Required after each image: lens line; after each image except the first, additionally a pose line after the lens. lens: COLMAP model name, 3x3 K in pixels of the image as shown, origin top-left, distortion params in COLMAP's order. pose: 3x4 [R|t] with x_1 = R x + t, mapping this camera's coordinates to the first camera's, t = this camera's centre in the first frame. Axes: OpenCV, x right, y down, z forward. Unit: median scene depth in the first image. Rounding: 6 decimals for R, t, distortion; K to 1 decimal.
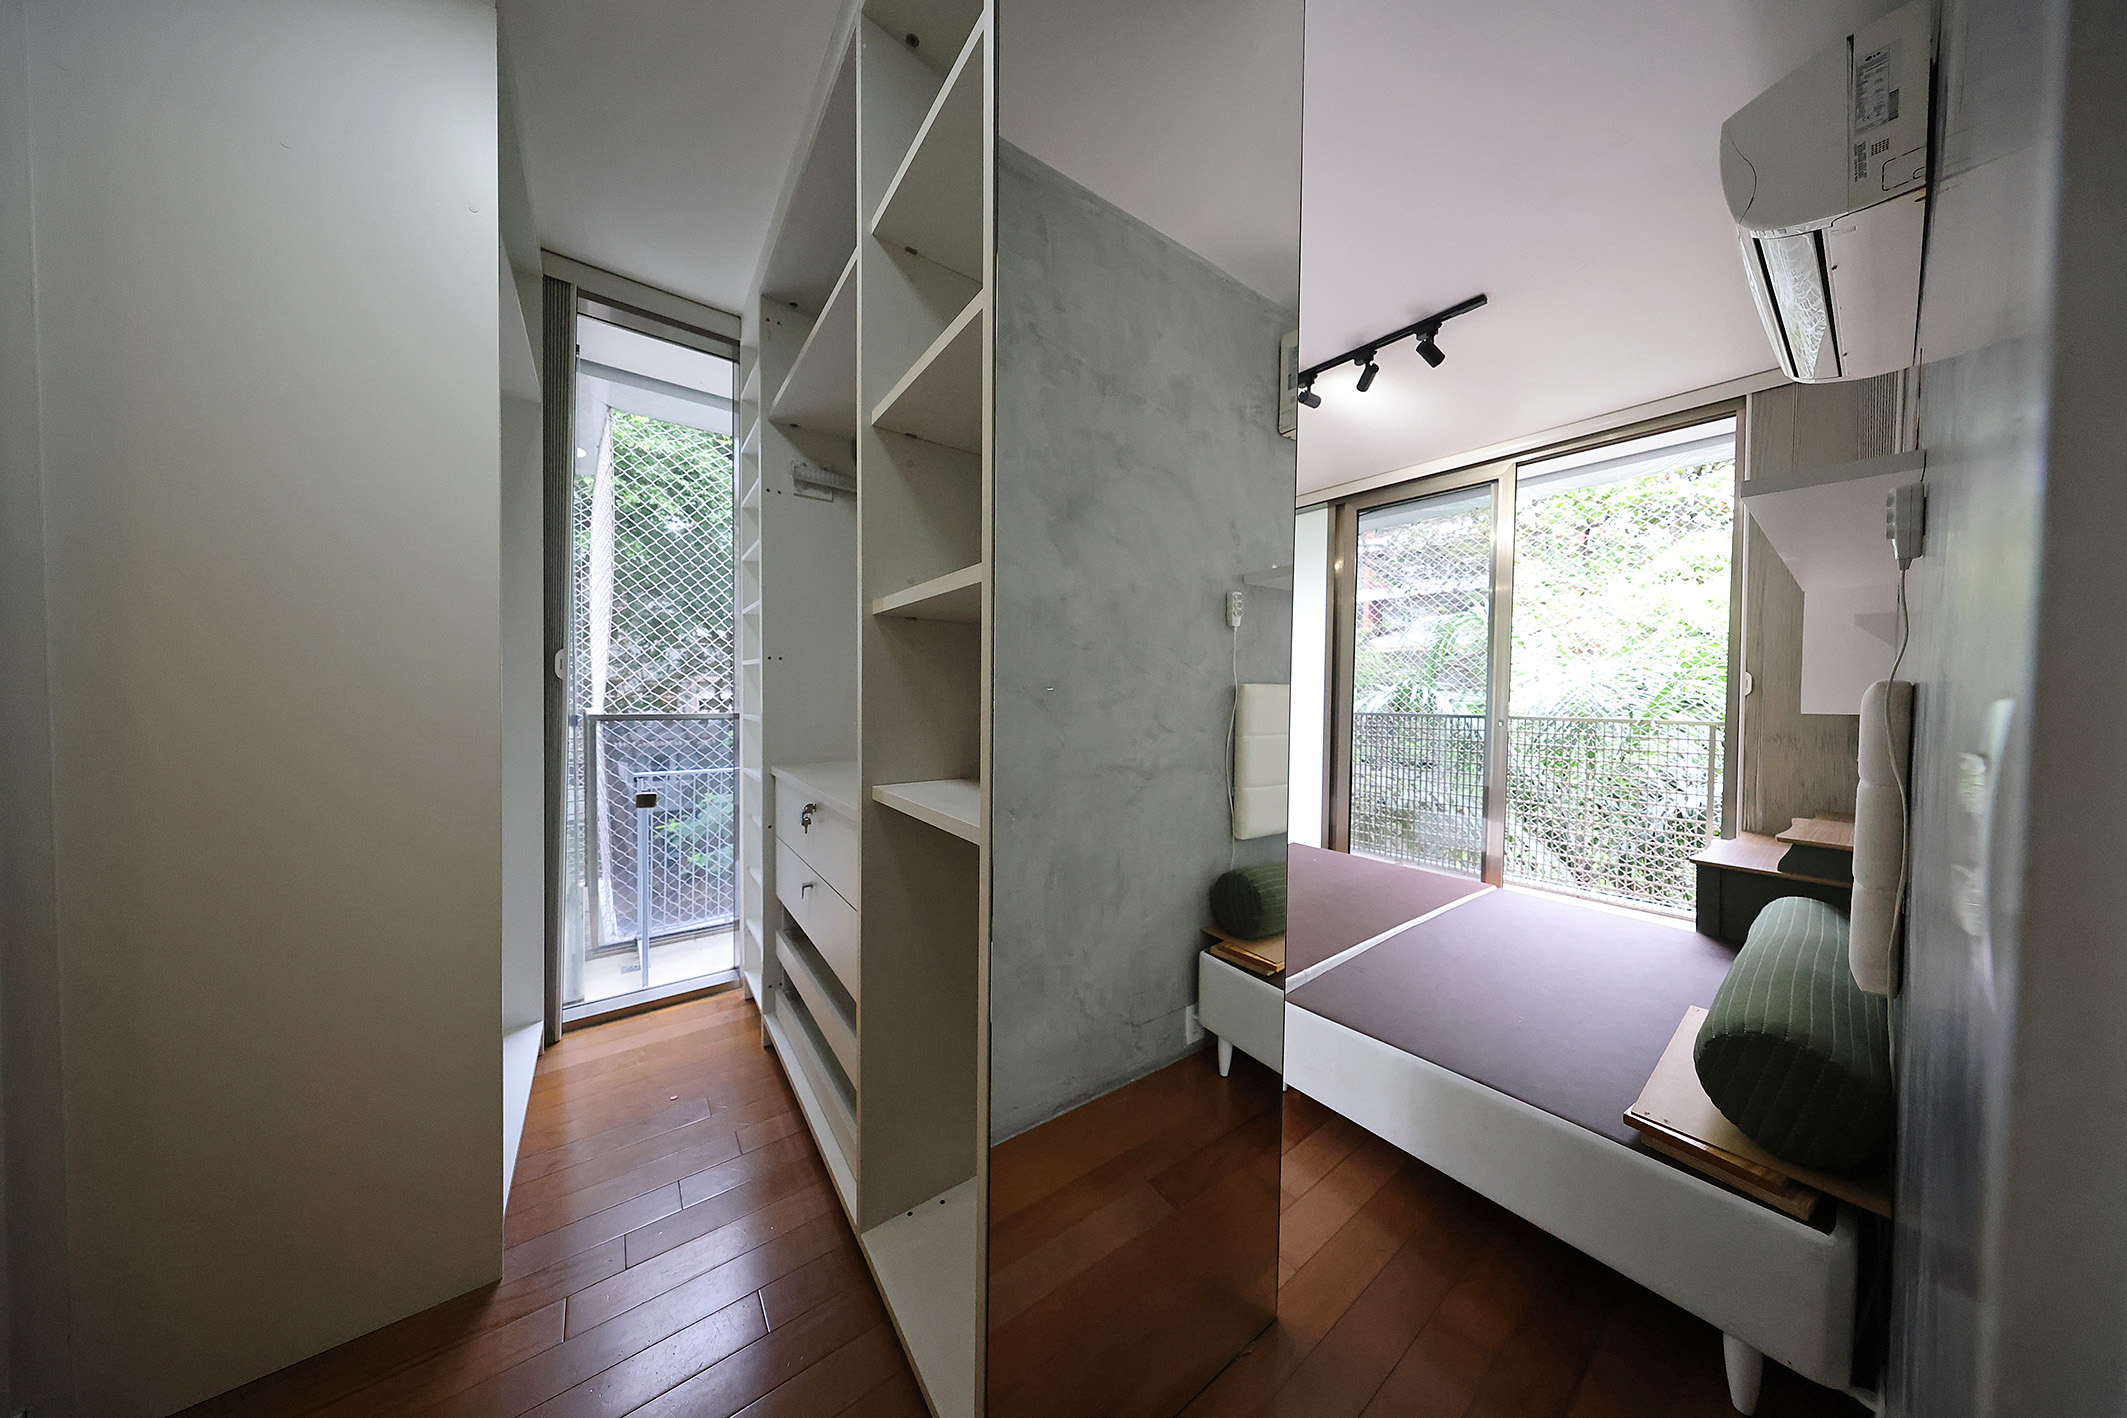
lens RADIAL K [[610.3, 0, 1062.5], [0, 610.3, 705.5], [0, 0, 1]] dist [-0.006811, -0.000014]
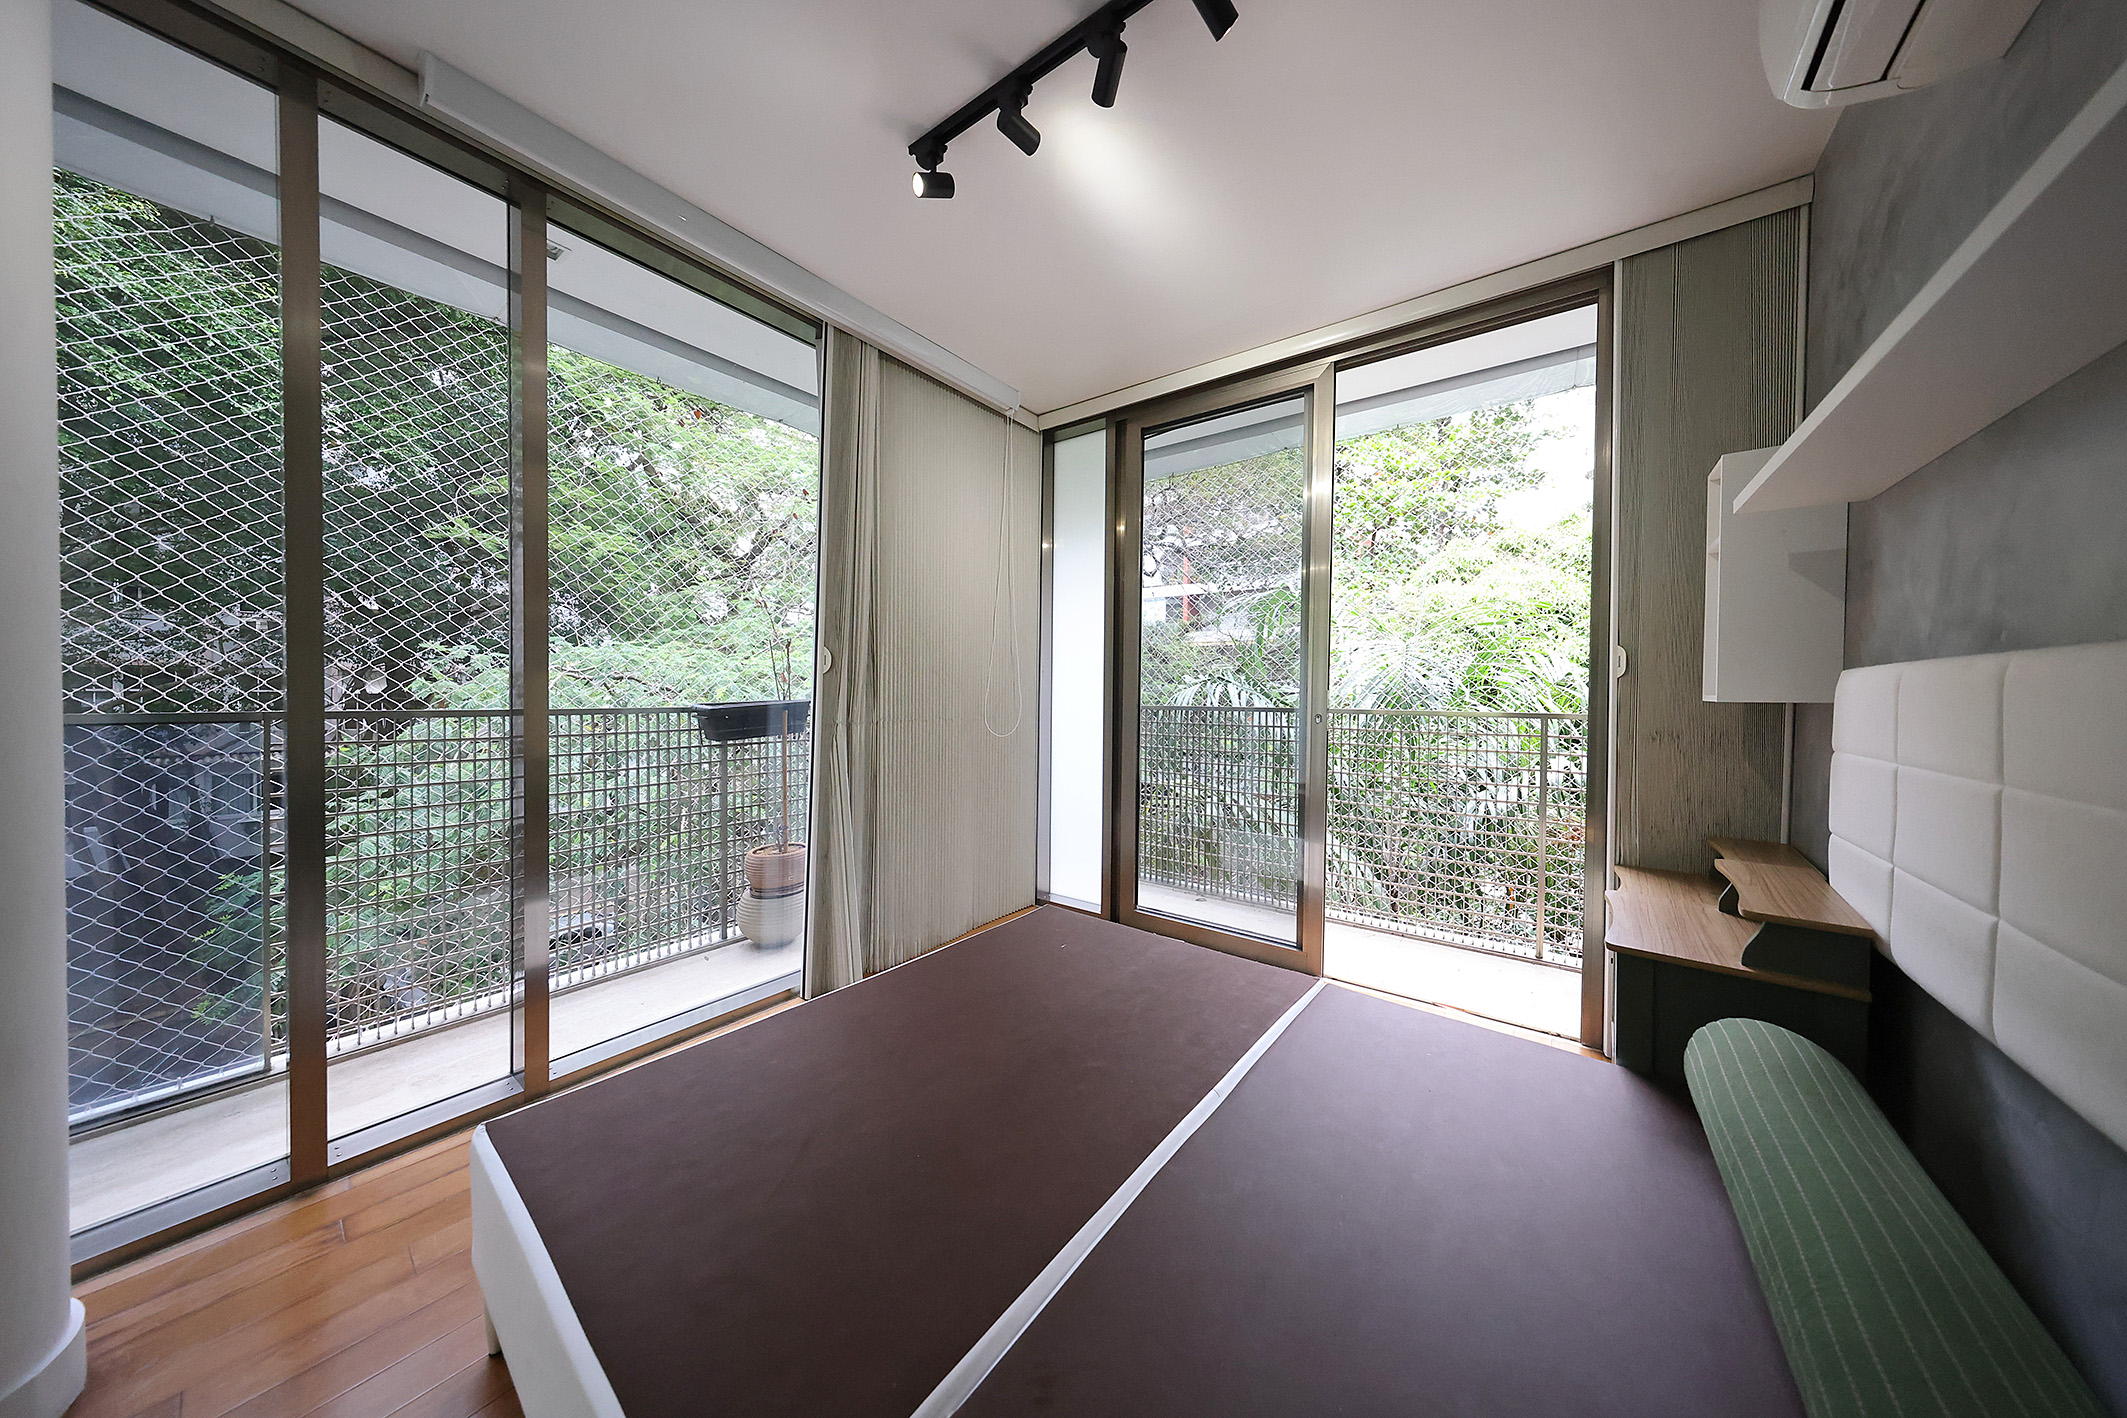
lens RADIAL K [[659.1, 0, 1074.5], [0, 659.1, 702.2], [0, 0, 1]] dist [-0.000185, -0.000012]
pose [[0.957928, -0.013011, 0.286713, 0.180413], [0.013951, 0.999902, -0.001238, 0.001897], [-0.286669, 0.005186, 0.958016, 0.277933]]
